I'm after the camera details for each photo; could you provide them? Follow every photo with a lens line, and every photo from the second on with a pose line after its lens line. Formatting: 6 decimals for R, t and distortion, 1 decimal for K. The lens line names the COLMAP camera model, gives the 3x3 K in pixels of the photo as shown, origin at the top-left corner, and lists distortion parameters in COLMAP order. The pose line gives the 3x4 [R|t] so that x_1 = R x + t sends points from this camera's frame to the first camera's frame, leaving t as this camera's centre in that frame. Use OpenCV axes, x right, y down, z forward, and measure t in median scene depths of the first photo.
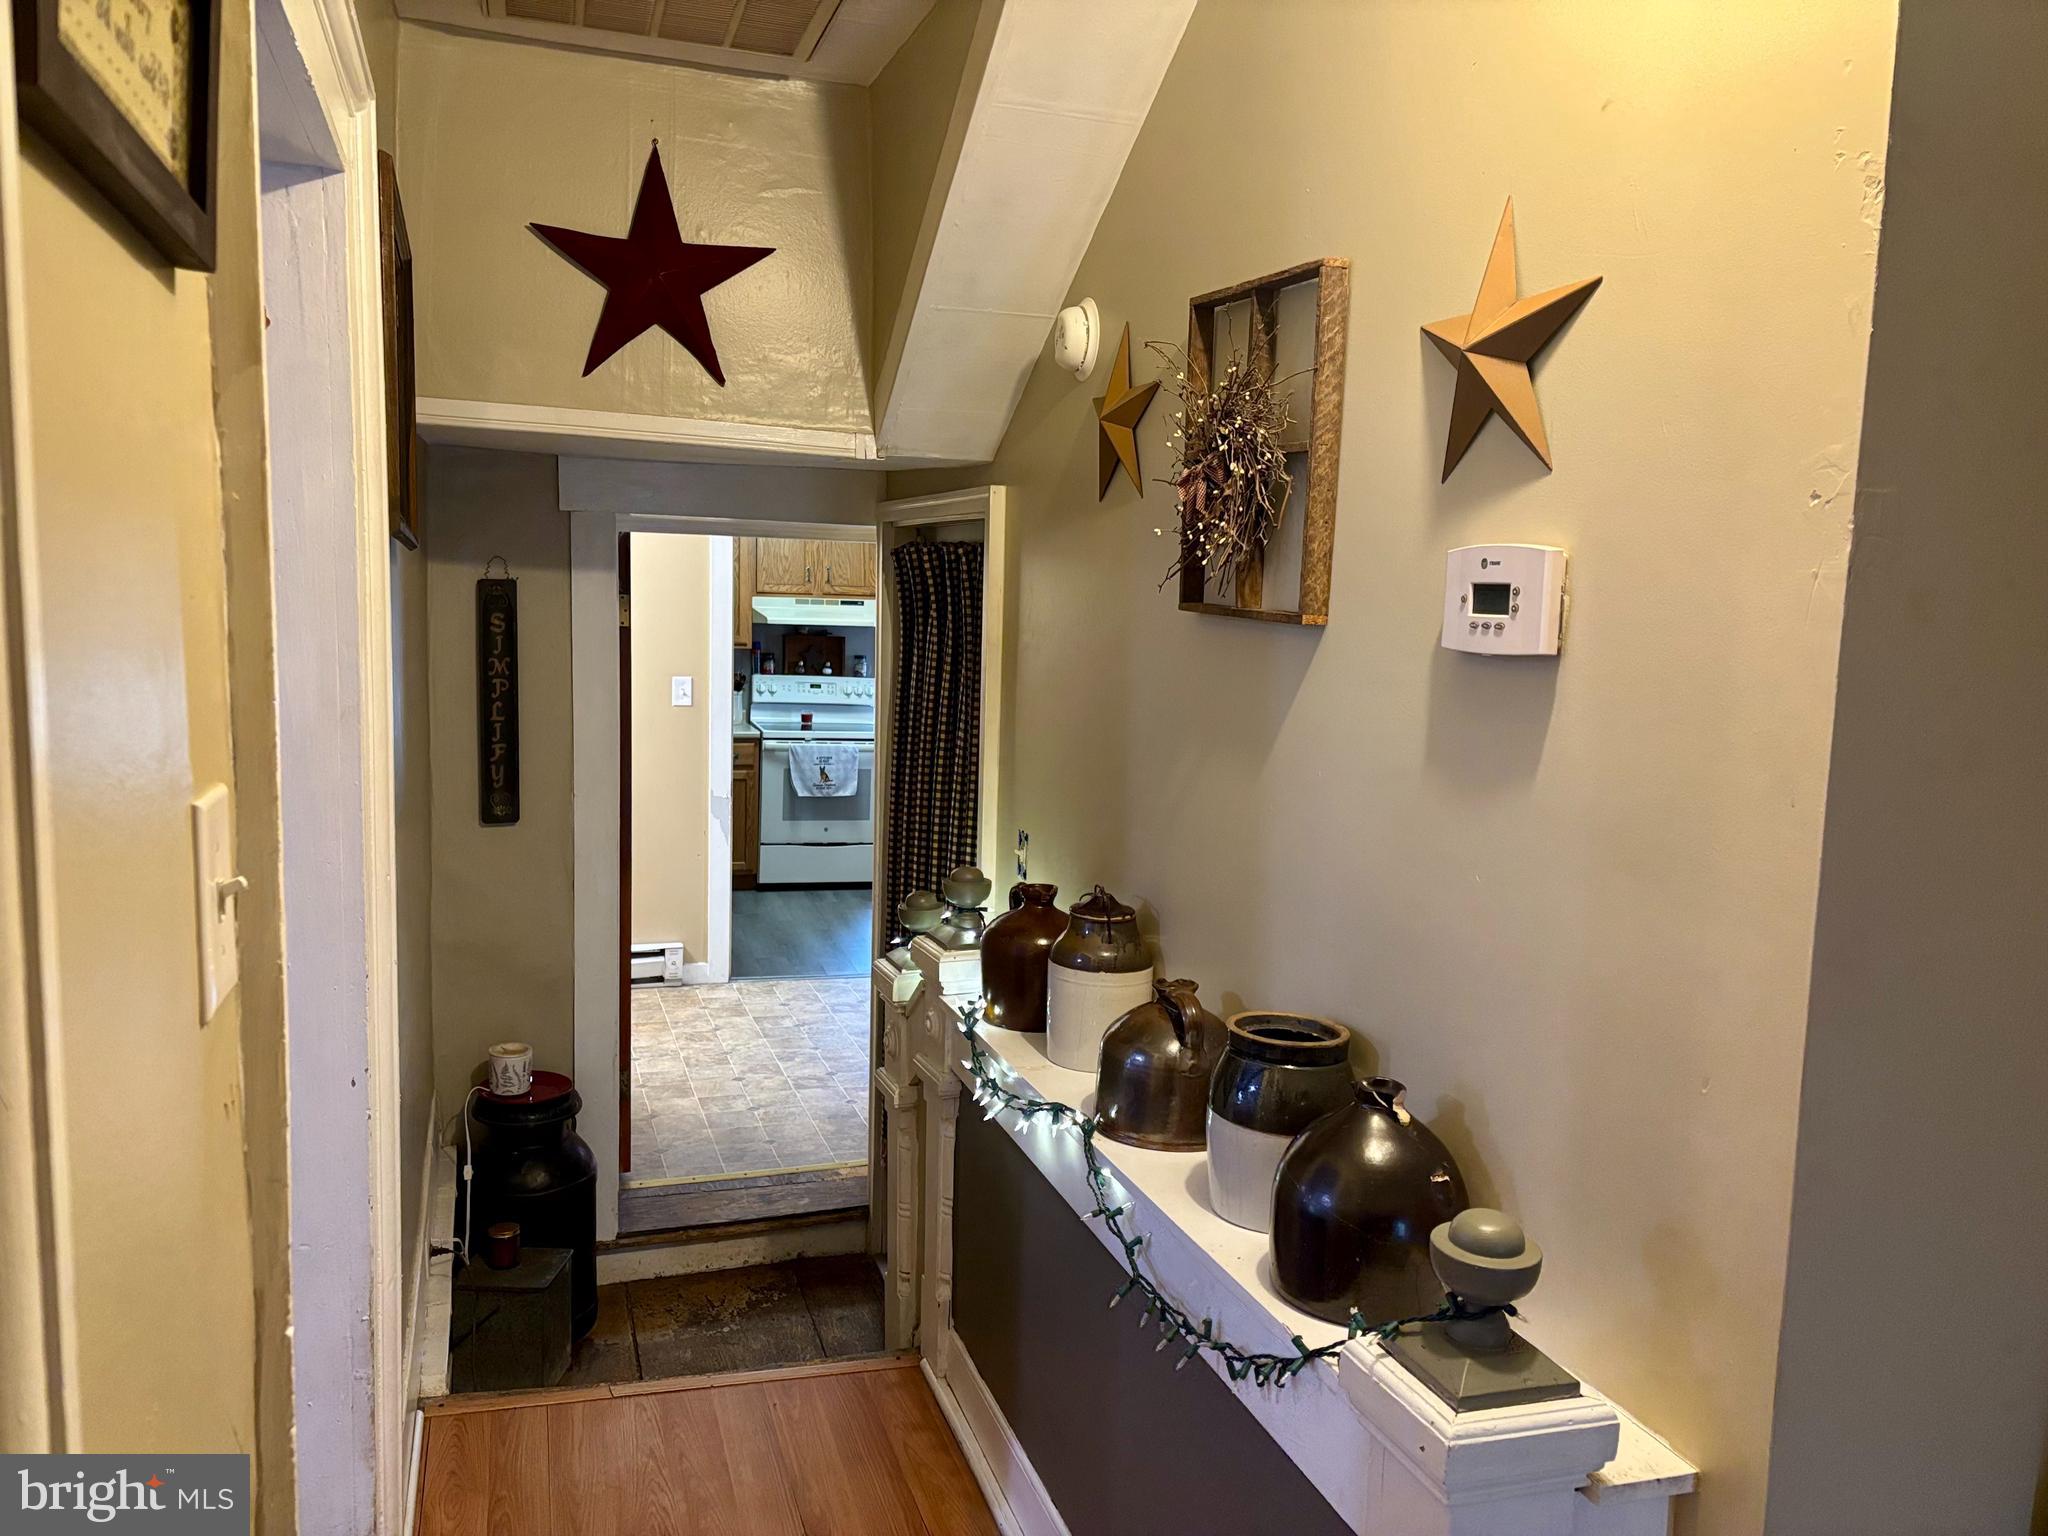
lens RADIAL K [[1578.9, 0, 1032.4], [0, 1578.9, 777.1], [0, 0, 1]] dist [0.043227, 0.005623]
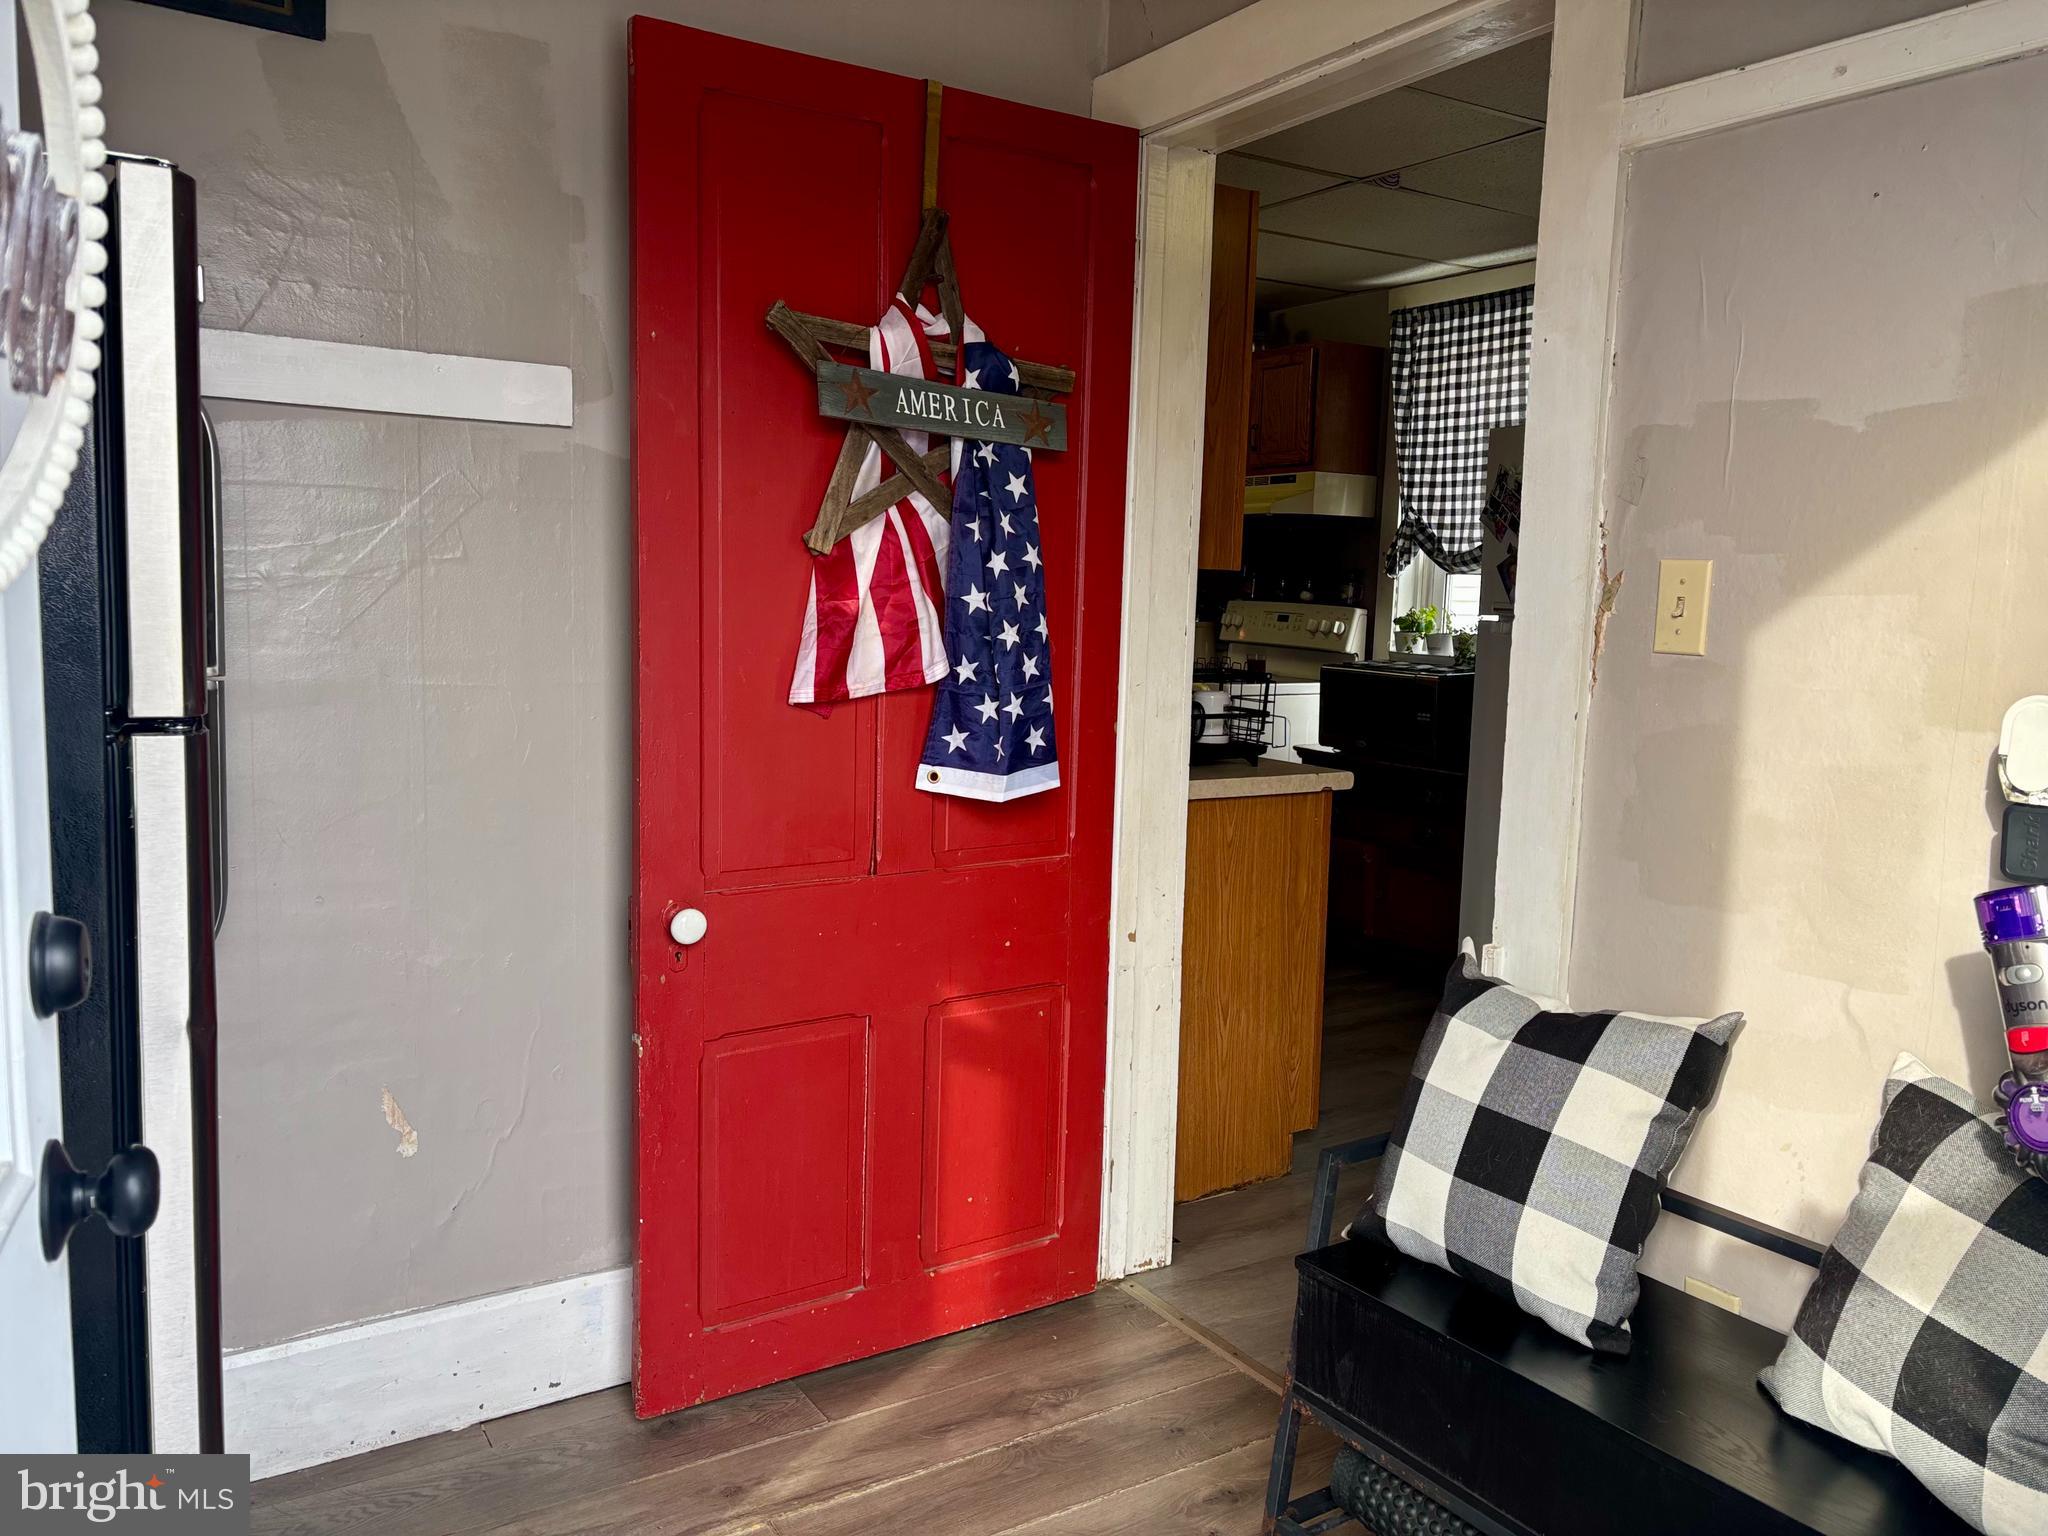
lens RADIAL K [[1578.9, 0, 1018.1], [0, 1578.9, 759.6], [0, 0, 1]] dist [0.043227, 0.005623]
pose [[0.229624, 0.079983, -0.969987, 0.490583], [-0.138484, 0.989163, 0.048780, -0.017774], [0.963377, 0.123127, 0.238212, 0.789046]]
